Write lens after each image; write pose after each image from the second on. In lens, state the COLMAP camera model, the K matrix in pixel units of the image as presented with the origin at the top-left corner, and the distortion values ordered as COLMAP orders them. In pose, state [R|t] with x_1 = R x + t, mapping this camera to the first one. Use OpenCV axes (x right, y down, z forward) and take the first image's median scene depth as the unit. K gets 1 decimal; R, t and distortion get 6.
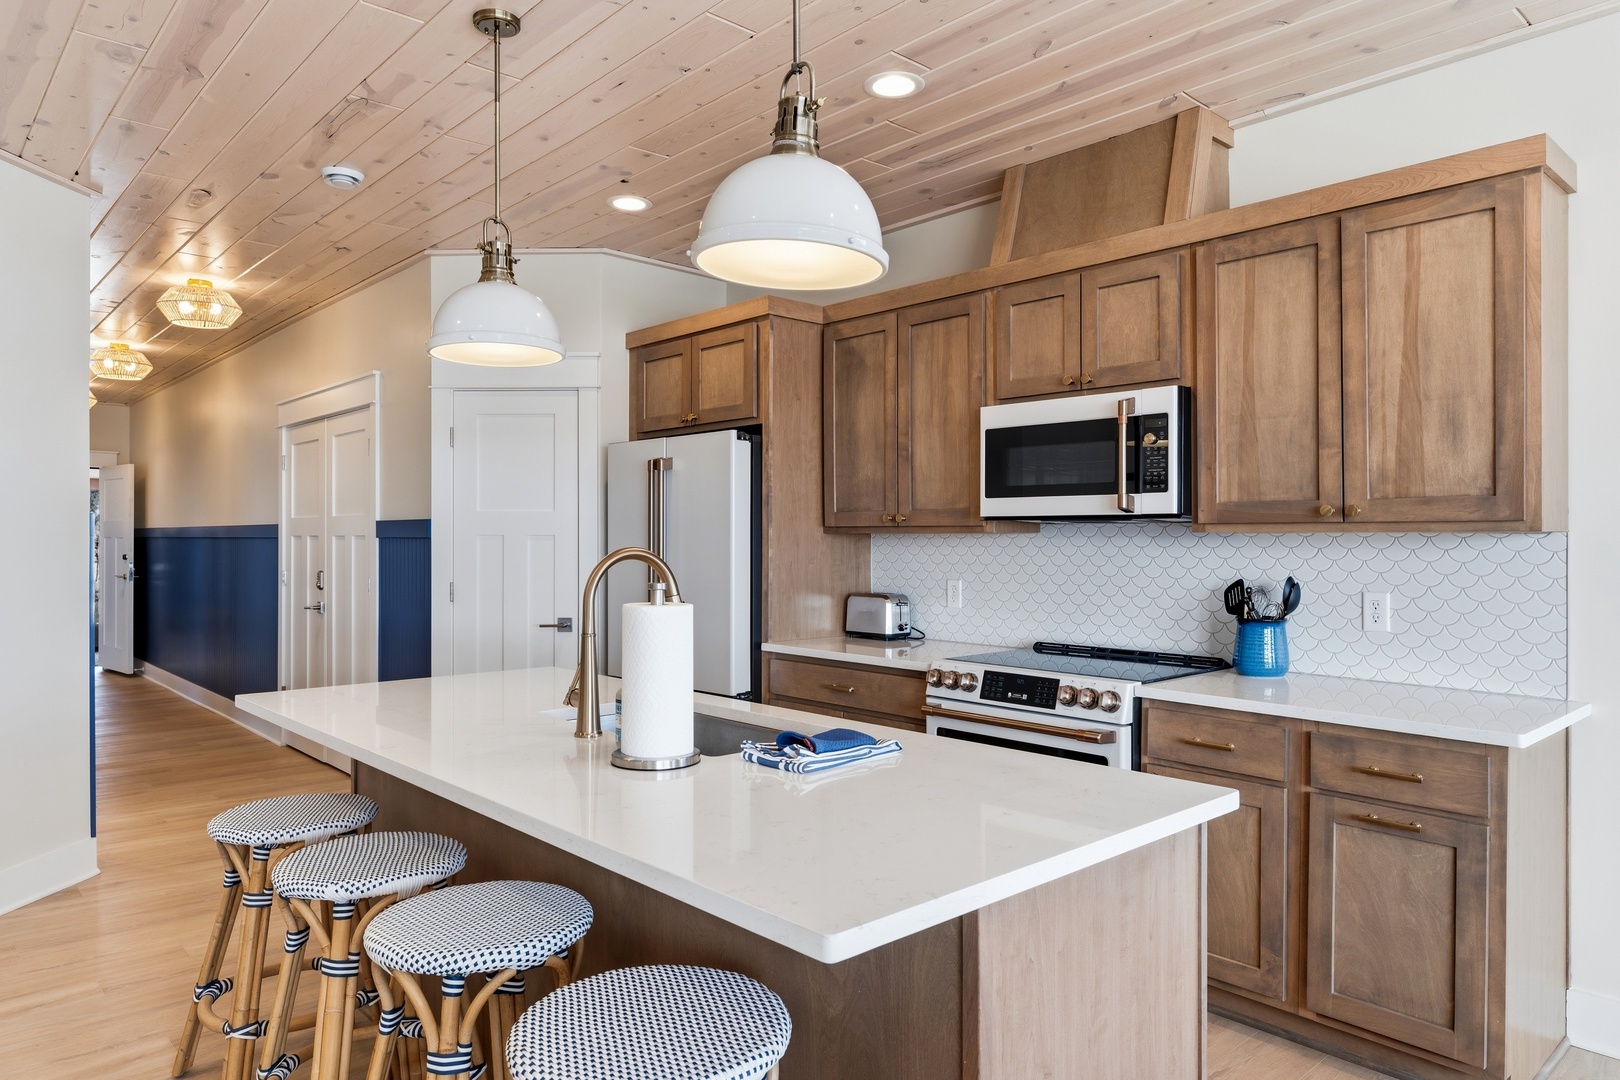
lens RADIAL K [[1027.0, 0, 813.1], [0, 1027.0, 533.4], [0, 0, 1]] dist [-0.000976, 0.000166]
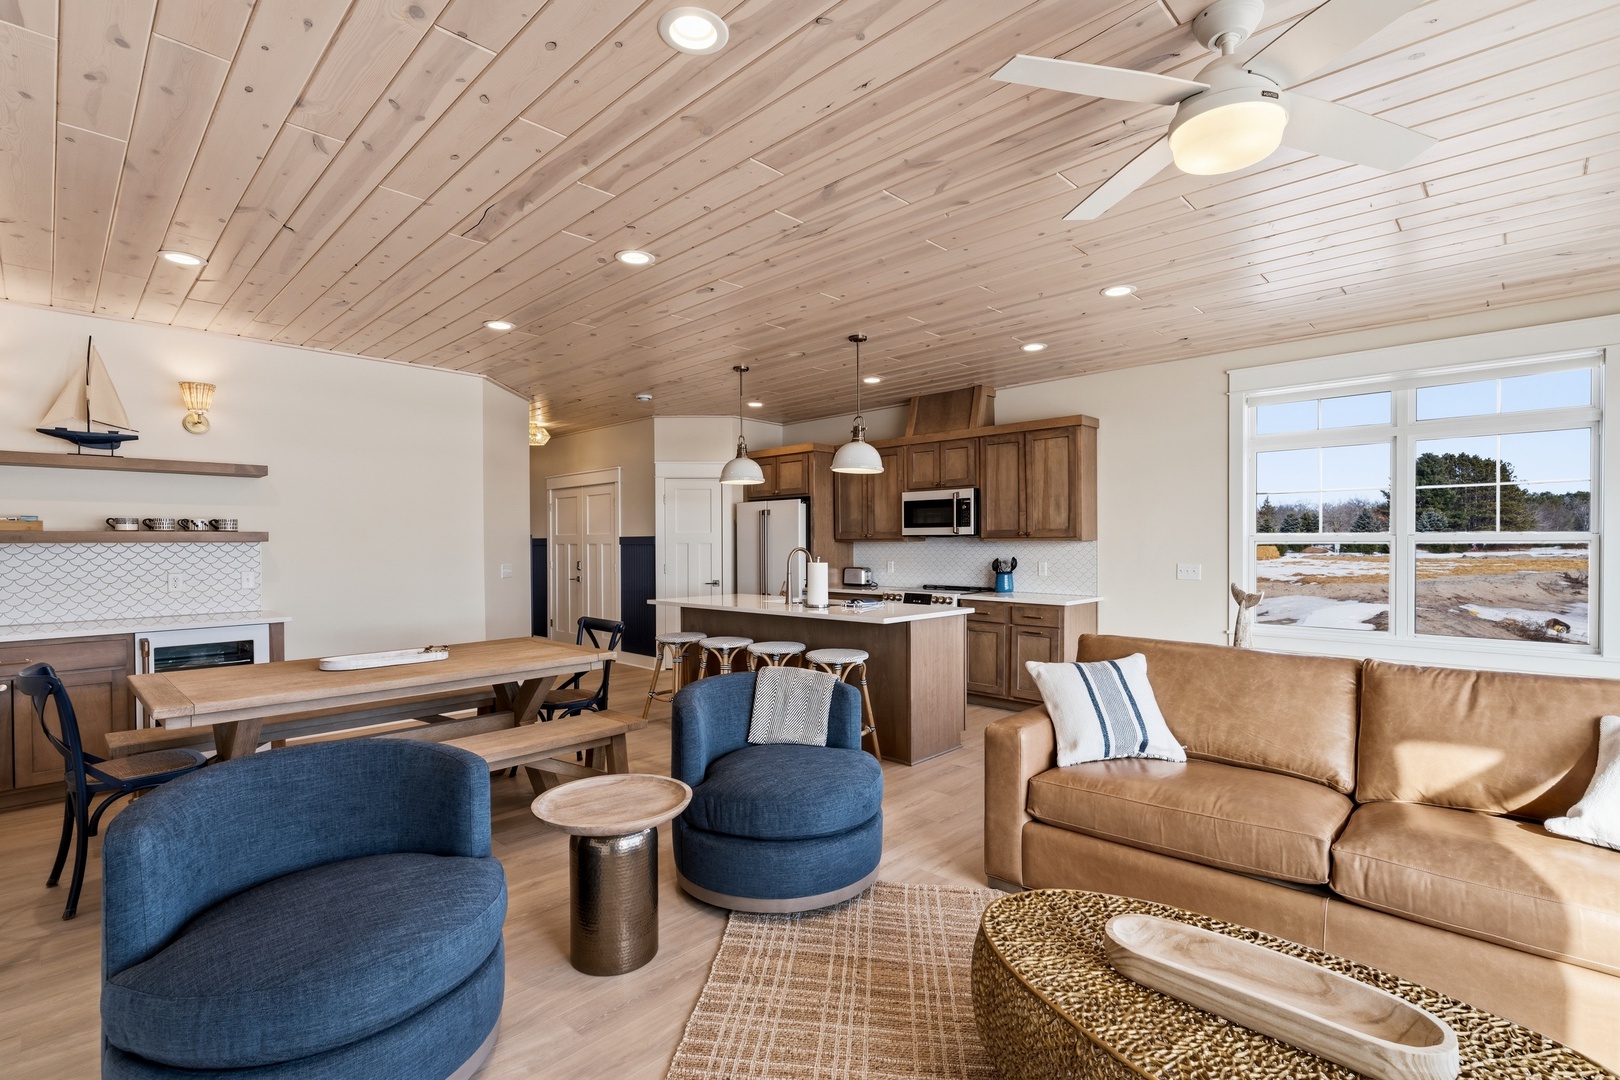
lens RADIAL K [[732.2, 0, 811.1], [0, 732.2, 541.2], [0, 0, 1]] dist [-0.007703, 0.000308]
pose [[0.998334, -0.004103, 0.057550, -0.191333], [0.004160, 0.999991, -0.000871, -0.000956], [-0.057546, 0.001109, 0.998342, -0.916672]]
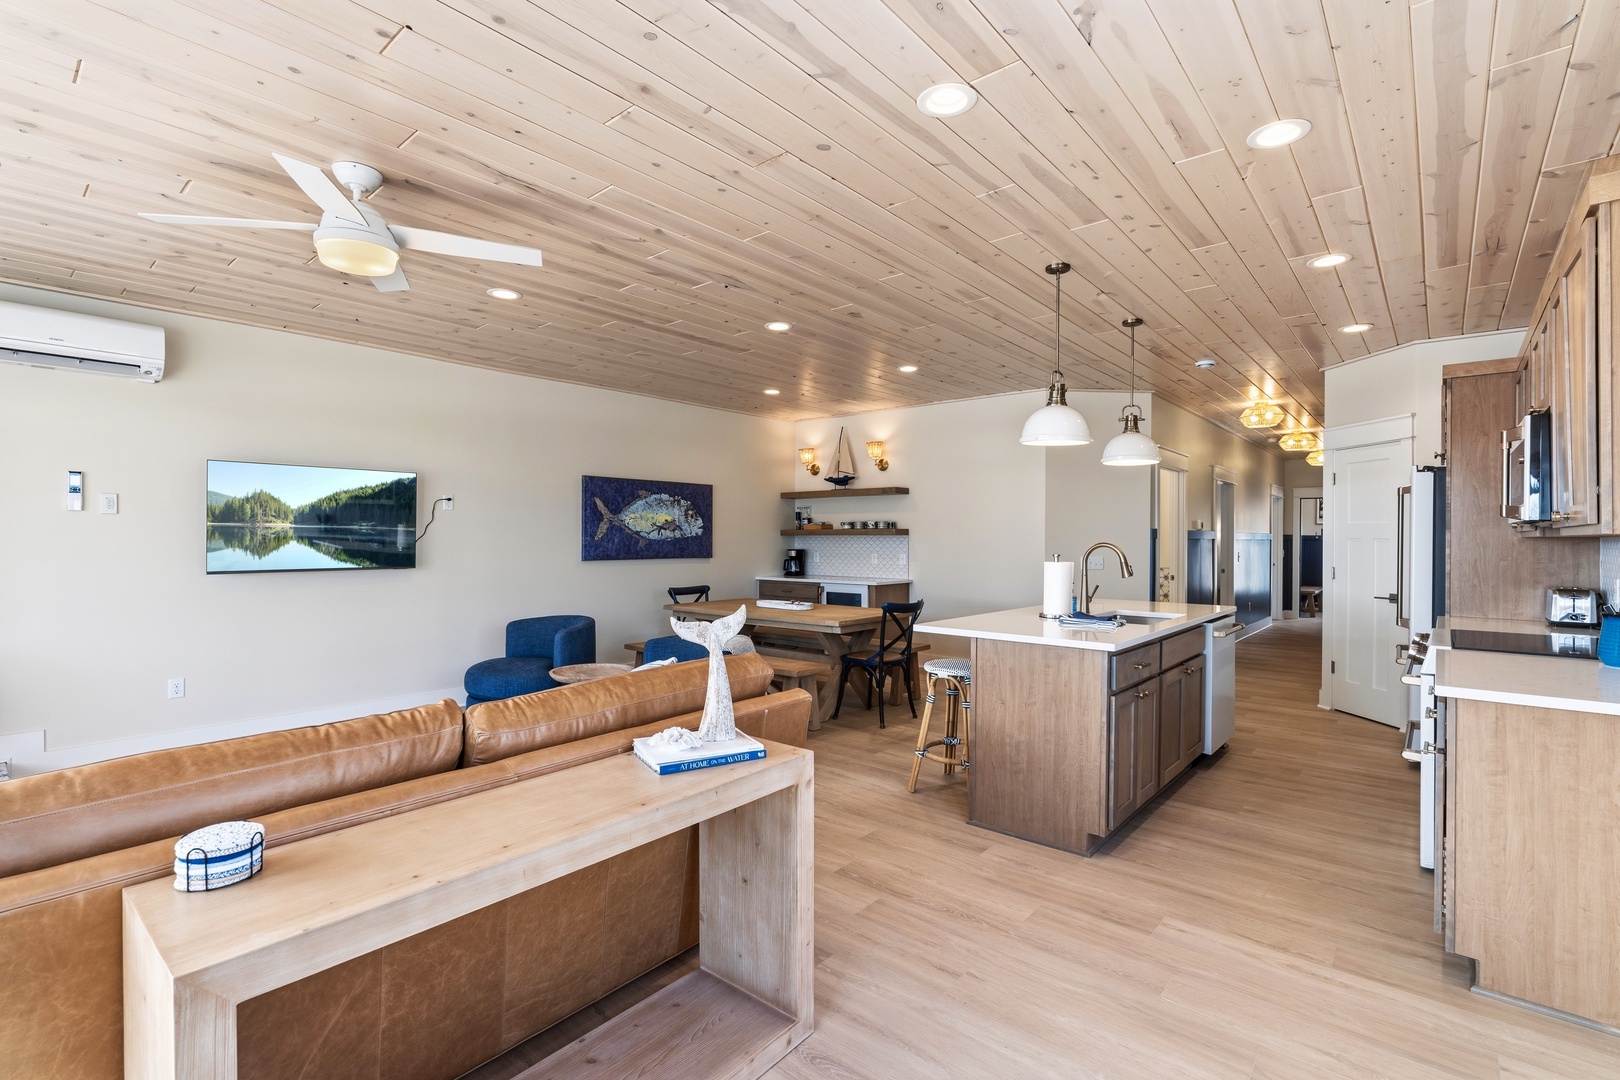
lens RADIAL K [[732.2, 0, 810.8], [0, 732.2, 538.1], [0, 0, 1]] dist [-0.007703, 0.000308]
pose [[0.116248, 0.001958, -0.993218, 1.701530], [-0.008782, 0.999961, 0.000944, 0.005430], [0.993181, 0.008613, 0.116260, 0.550083]]
